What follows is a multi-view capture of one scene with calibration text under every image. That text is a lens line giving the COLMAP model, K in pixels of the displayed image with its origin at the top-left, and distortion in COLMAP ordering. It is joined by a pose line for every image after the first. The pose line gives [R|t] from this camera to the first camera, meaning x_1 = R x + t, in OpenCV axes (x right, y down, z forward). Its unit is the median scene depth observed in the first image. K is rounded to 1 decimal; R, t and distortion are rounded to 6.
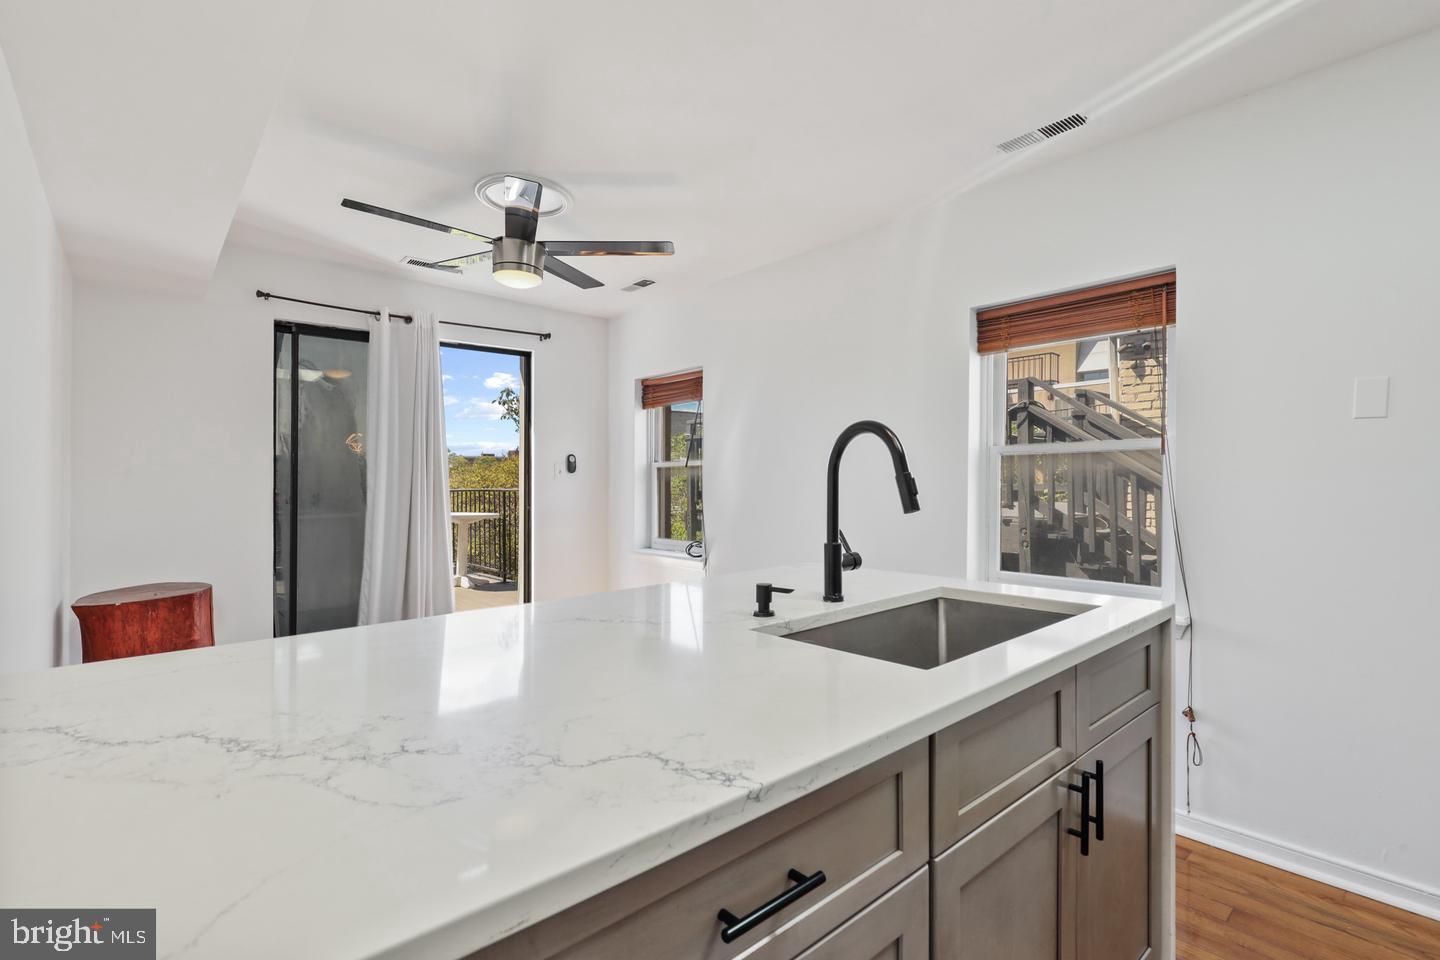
lens RADIAL K [[671.7, 0, 724.0], [0, 671.7, 490.4], [0, 0, 1]] dist [-0.001742, -0.000431]
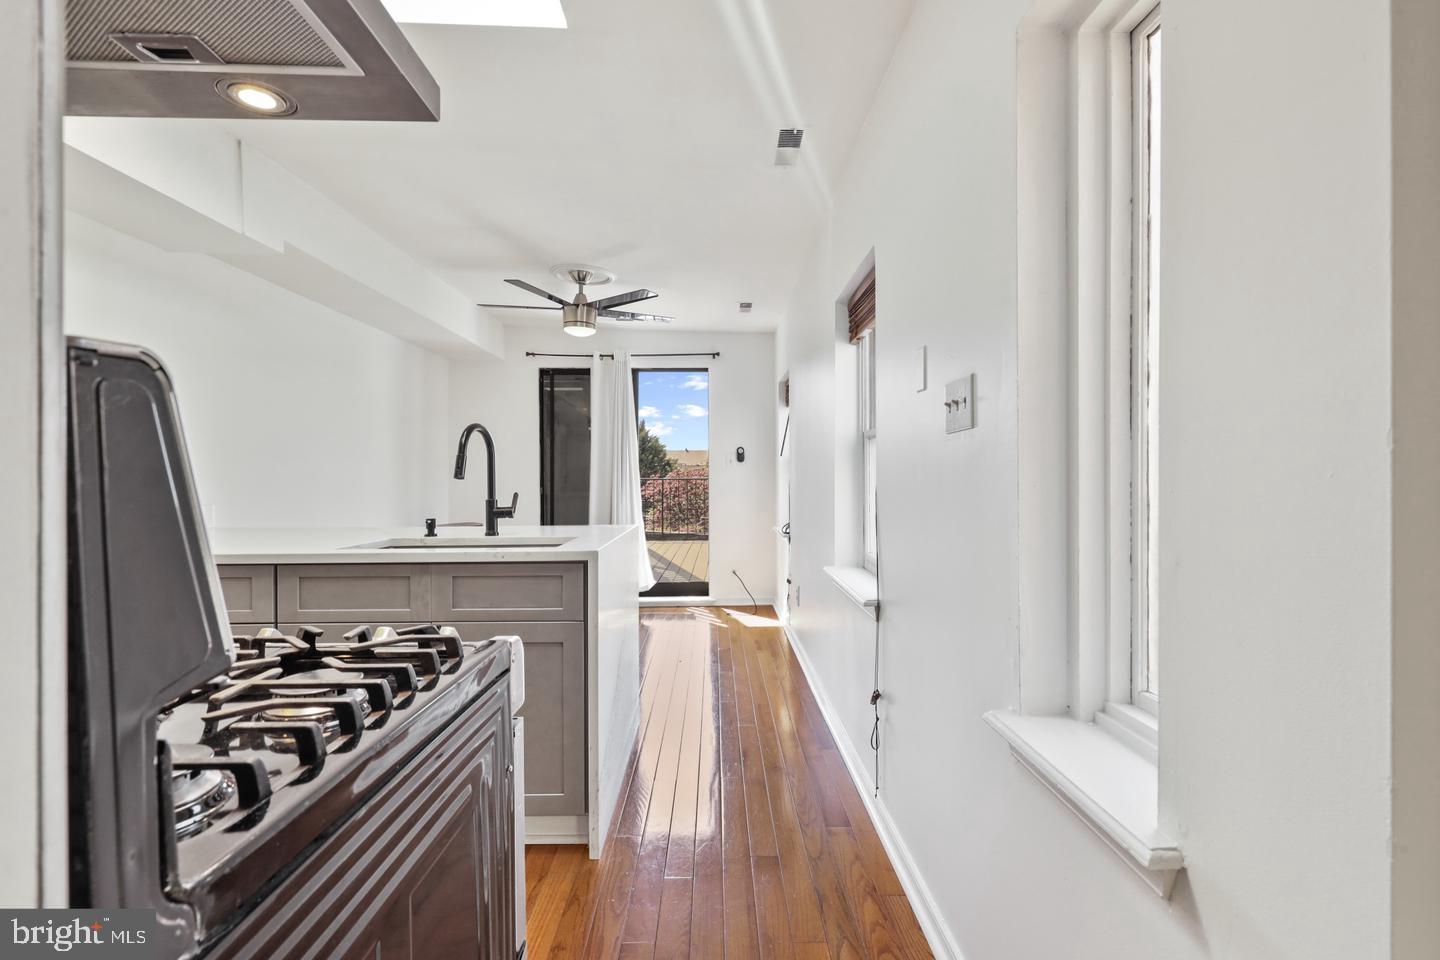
lens RADIAL K [[668.4, 0, 726.7], [0, 668.4, 481.7], [0, 0, 1]] dist [-0.000318, -0.000017]
pose [[0.762644, 0.010176, -0.646739, 0.737476], [-0.012415, 0.999922, 0.001092, 0.011833], [0.646700, 0.007196, 0.762711, 0.066144]]
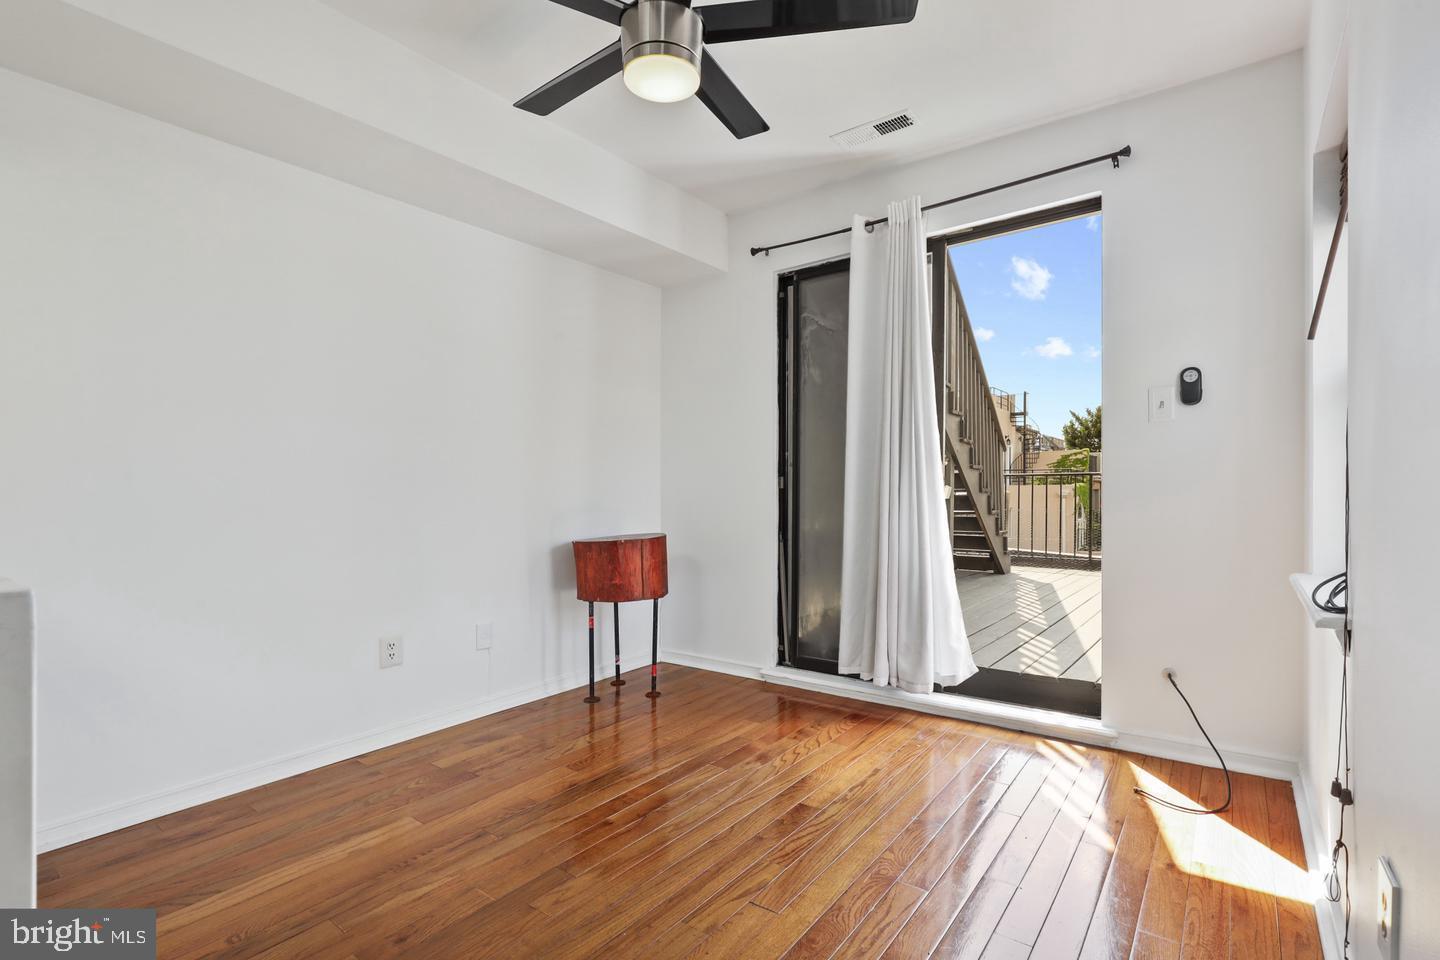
lens RADIAL K [[671.7, 0, 724.0], [0, 671.7, 490.4], [0, 0, 1]] dist [-0.001742, -0.000431]
pose [[0.189355, 0.012925, -0.981824, 0.266189], [0.001221, 0.999909, 0.013399, 0.041203], [0.981908, -0.003736, 0.189322, 0.762229]]
